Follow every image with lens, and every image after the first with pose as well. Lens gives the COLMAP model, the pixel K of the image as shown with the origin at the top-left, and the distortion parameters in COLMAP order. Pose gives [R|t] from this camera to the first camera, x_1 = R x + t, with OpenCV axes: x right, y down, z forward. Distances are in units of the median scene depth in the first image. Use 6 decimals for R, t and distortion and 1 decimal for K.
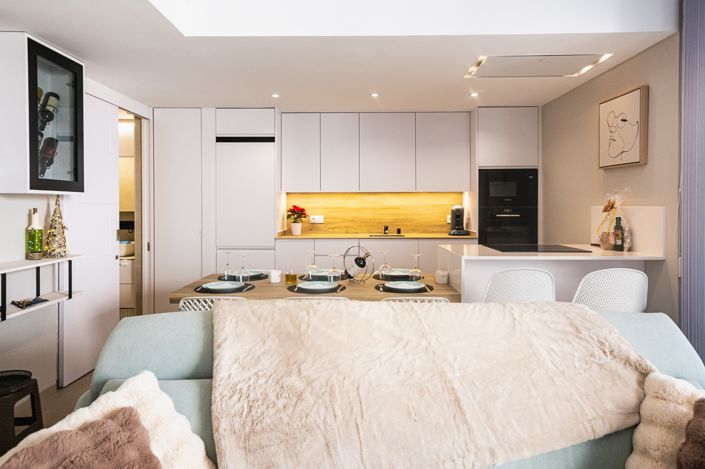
lens RADIAL K [[435.9, 0, 362.4], [0, 435.9, 211.1], [0, 0, 1]] dist [-0.015710, 0.002756]
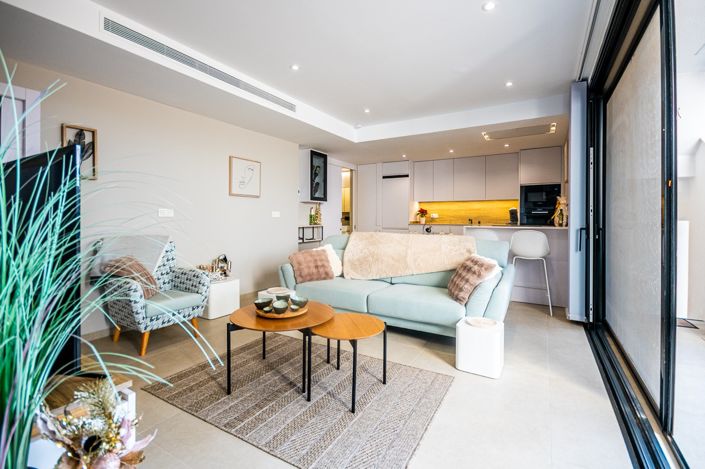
lens RADIAL K [[333.0, 0, 355.5], [0, 333.0, 220.3], [0, 0, 1]] dist [-0.004571, -0.000574]
pose [[0.864233, 0.005380, -0.503064, 0.367447], [-0.009195, 0.999945, -0.005102, 0.054007], [0.503008, 0.009035, 0.864234, -0.465463]]
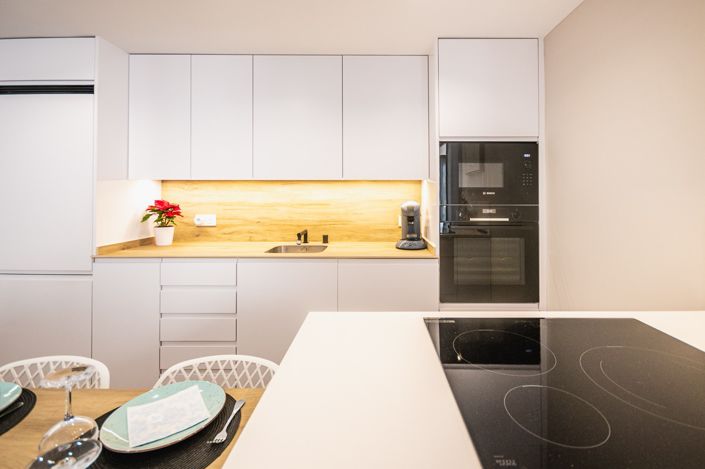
lens RADIAL K [[333.0, 0, 385.2], [0, 333.0, 186.6], [0, 0, 1]] dist [-0.004571, -0.000574]
pose [[0.999881, 0.004037, 0.014880, 0.186375], [-0.003533, 0.999424, -0.033757, -0.019098], [-0.015007, 0.033701, 0.999319, 0.548212]]
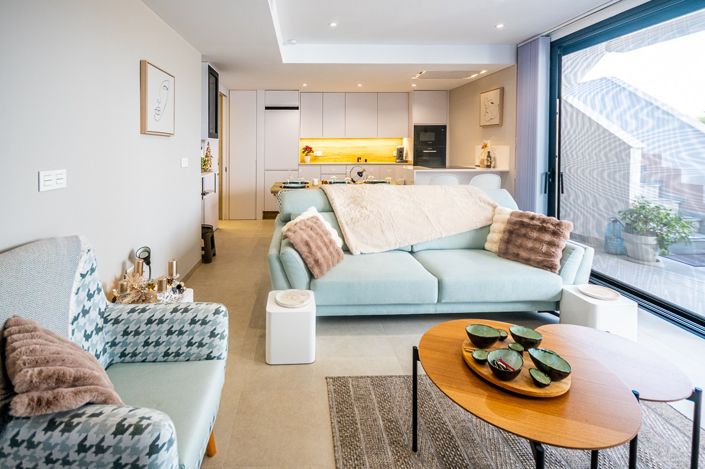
lens RADIAL K [[333.0, 0, 317.6], [0, 333.0, 156.2], [0, 0, 1]] dist [-0.004571, -0.000574]
pose [[0.999088, -0.001687, 0.042667, -0.183740], [0.000935, 0.999844, 0.017625, 0.005924], [-0.042690, -0.017569, 0.998934, -0.346709]]
